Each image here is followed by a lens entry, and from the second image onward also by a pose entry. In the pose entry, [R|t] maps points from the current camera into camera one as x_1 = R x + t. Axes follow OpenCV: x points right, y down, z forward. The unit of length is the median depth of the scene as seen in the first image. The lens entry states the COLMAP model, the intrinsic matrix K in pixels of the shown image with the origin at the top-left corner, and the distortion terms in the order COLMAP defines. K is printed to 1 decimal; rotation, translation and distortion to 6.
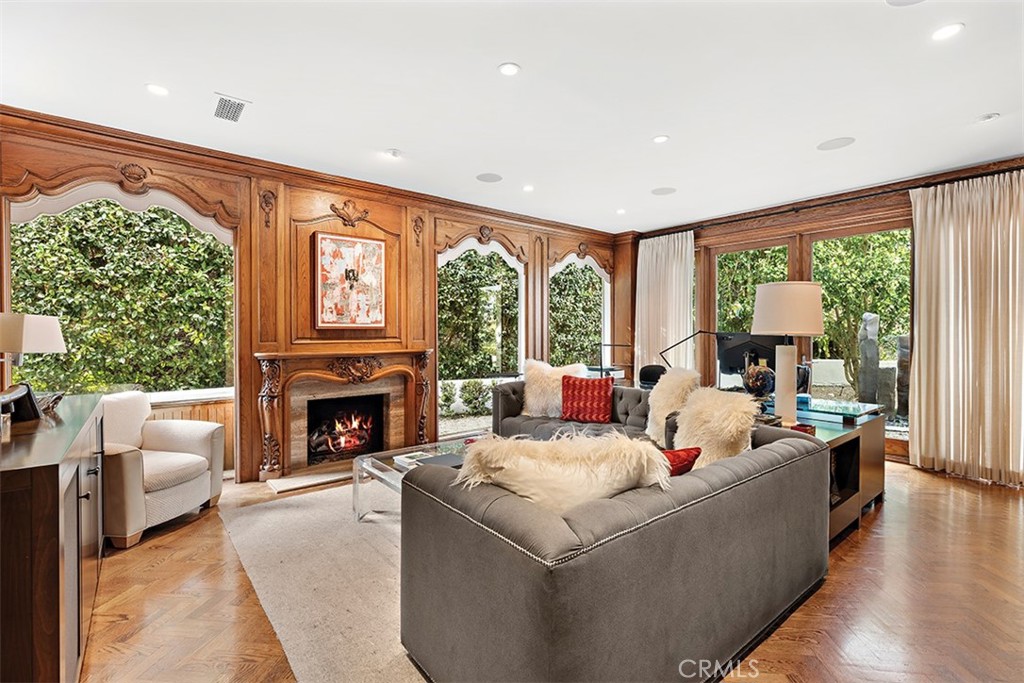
lens RADIAL K [[461.2, 0, 511.9], [0, 461.2, 337.3], [0, 0, 1]] dist [-0.000185, 0.000715]
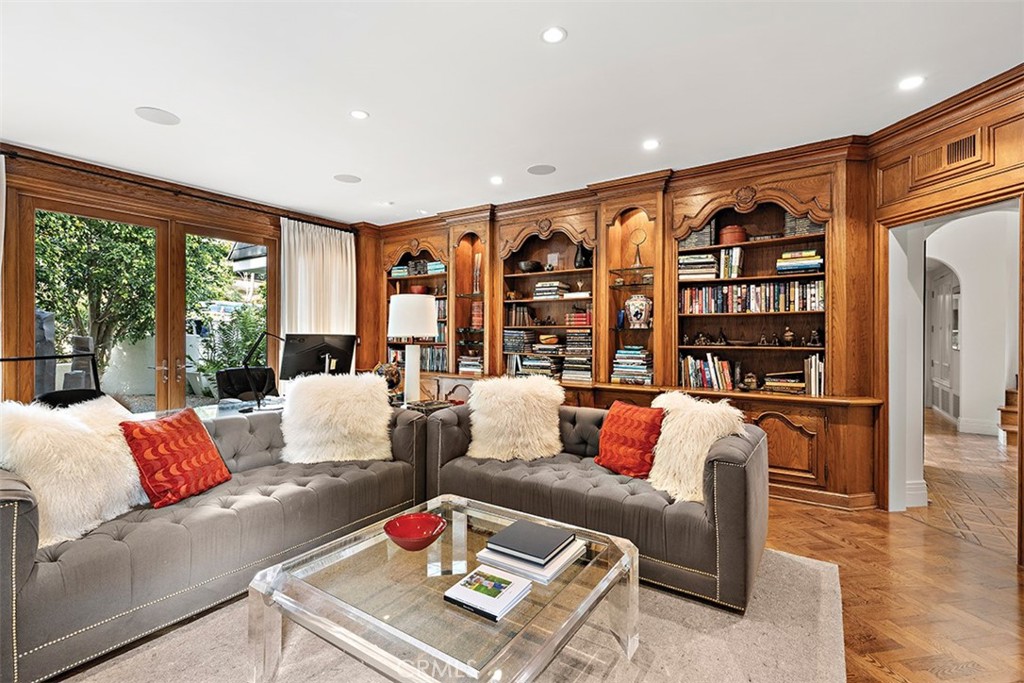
lens RADIAL K [[457.7, 0, 512.3], [0, 457.7, 335.6], [0, 0, 1]] dist [-0.001190, -0.000452]
pose [[-0.308790, -0.005637, 0.951113, -0.478013], [0.007459, 0.999937, 0.008348, -0.009408], [-0.951101, 0.009672, -0.308729, 0.788442]]
